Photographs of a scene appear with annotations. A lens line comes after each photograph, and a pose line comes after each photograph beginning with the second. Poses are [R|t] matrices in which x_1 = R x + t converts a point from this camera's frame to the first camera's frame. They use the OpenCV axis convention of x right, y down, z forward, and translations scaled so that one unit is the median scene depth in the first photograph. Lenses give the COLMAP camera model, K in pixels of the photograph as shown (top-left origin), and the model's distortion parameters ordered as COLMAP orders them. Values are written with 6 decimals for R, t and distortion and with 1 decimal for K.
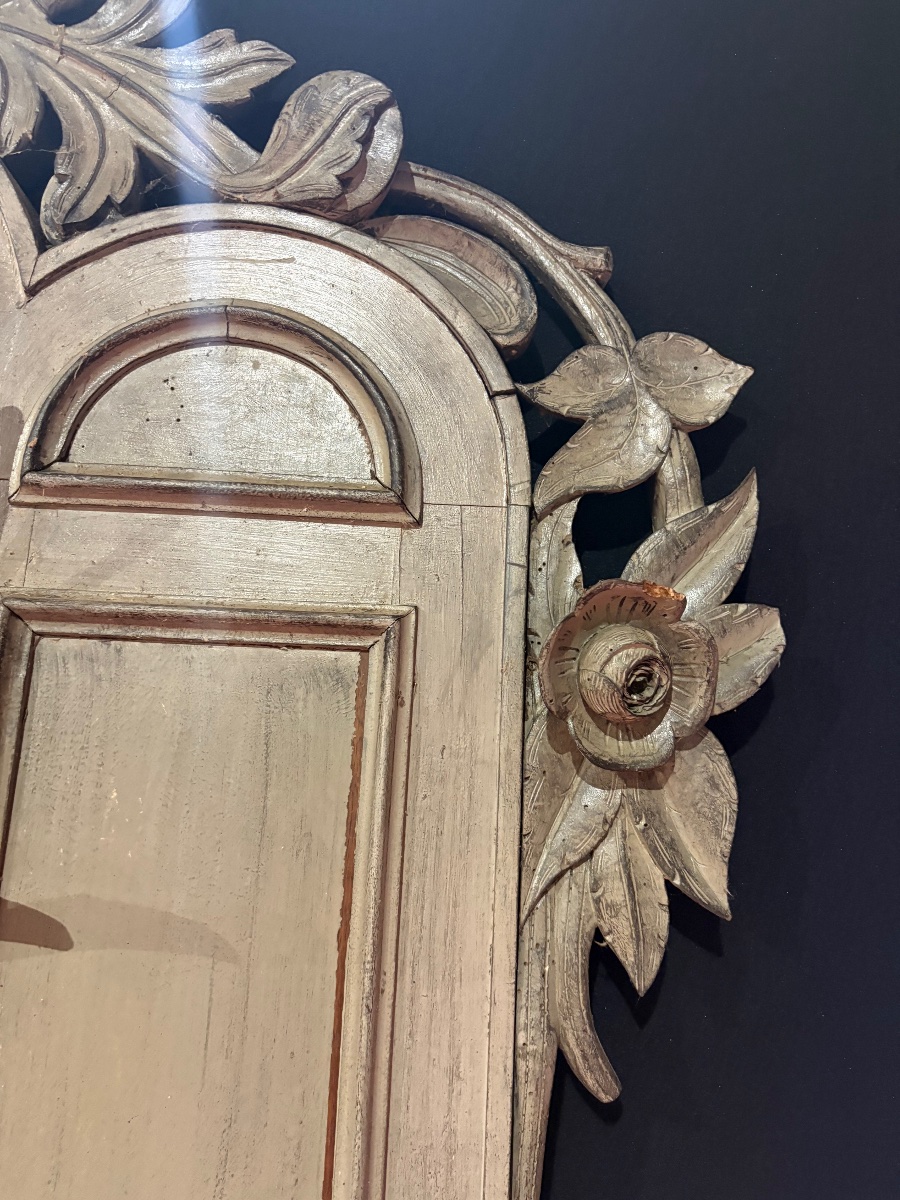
lens RADIAL K [[899.2, 0, 450.0], [0, 899.2, 600.0], [0, 0, 1]] dist [-0.007095, -0.006080]
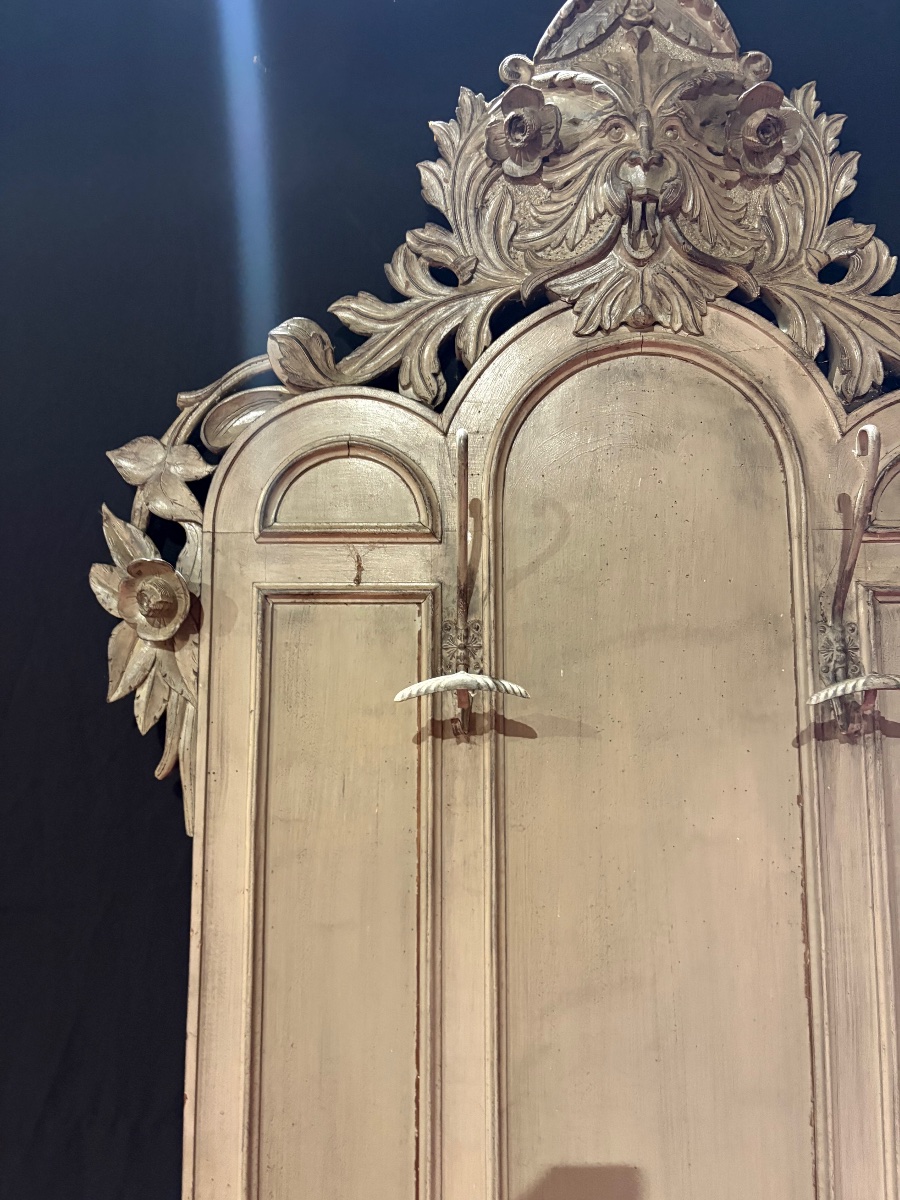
lens RADIAL K [[918.6, 0, 443.7], [0, 918.6, 602.2], [0, 0, 1]] dist [0.036485, -0.041390]
pose [[0.998808, -0.048416, -0.006124, -1.462196], [0.048782, 0.994083, 0.097050, -0.225219], [0.001389, -0.097233, 0.995261, -1.197401]]
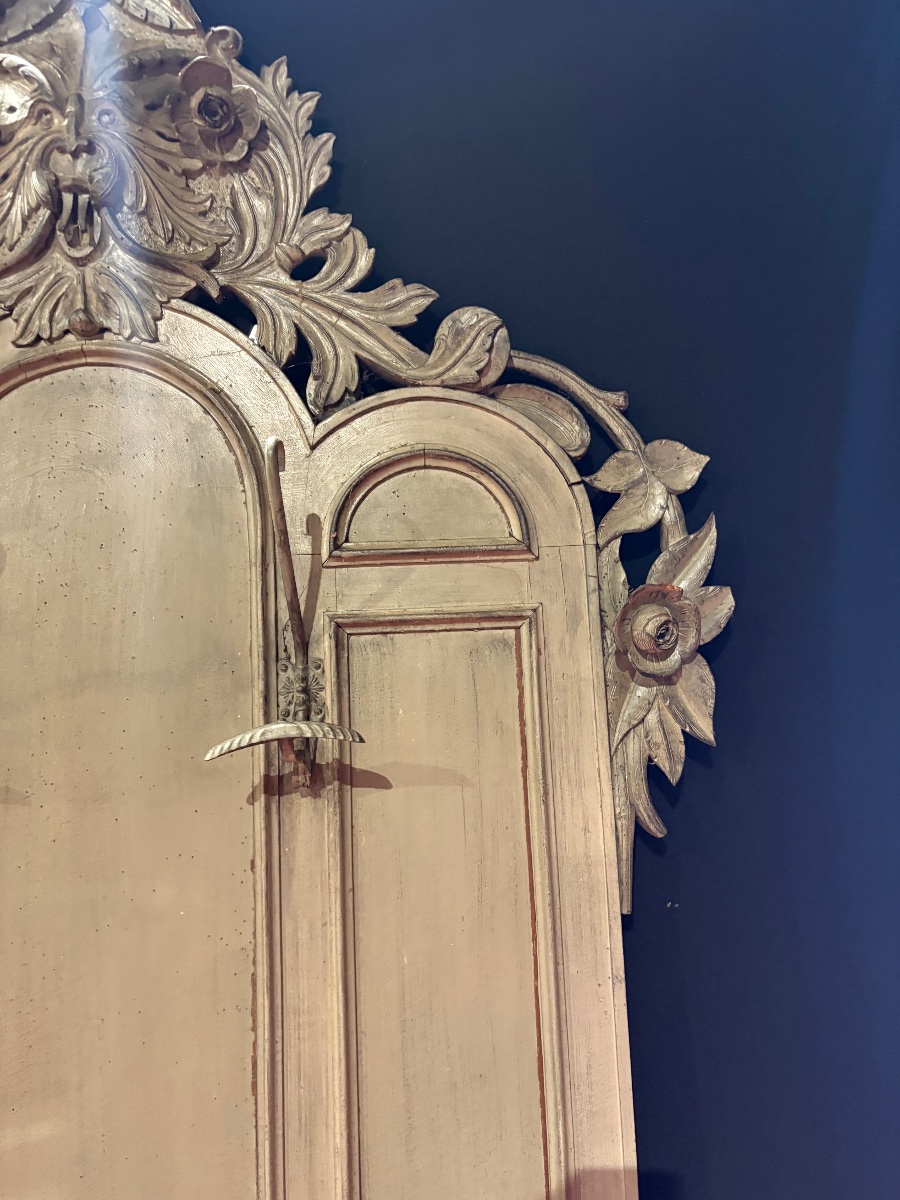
lens RADIAL K [[918.6, 0, 443.7], [0, 918.6, 602.2], [0, 0, 1]] dist [0.036485, -0.041390]
pose [[0.996032, -0.088507, 0.009277, -0.261724], [0.087524, 0.993121, 0.077780, -0.162901], [-0.016097, -0.076659, 0.996927, -0.942726]]
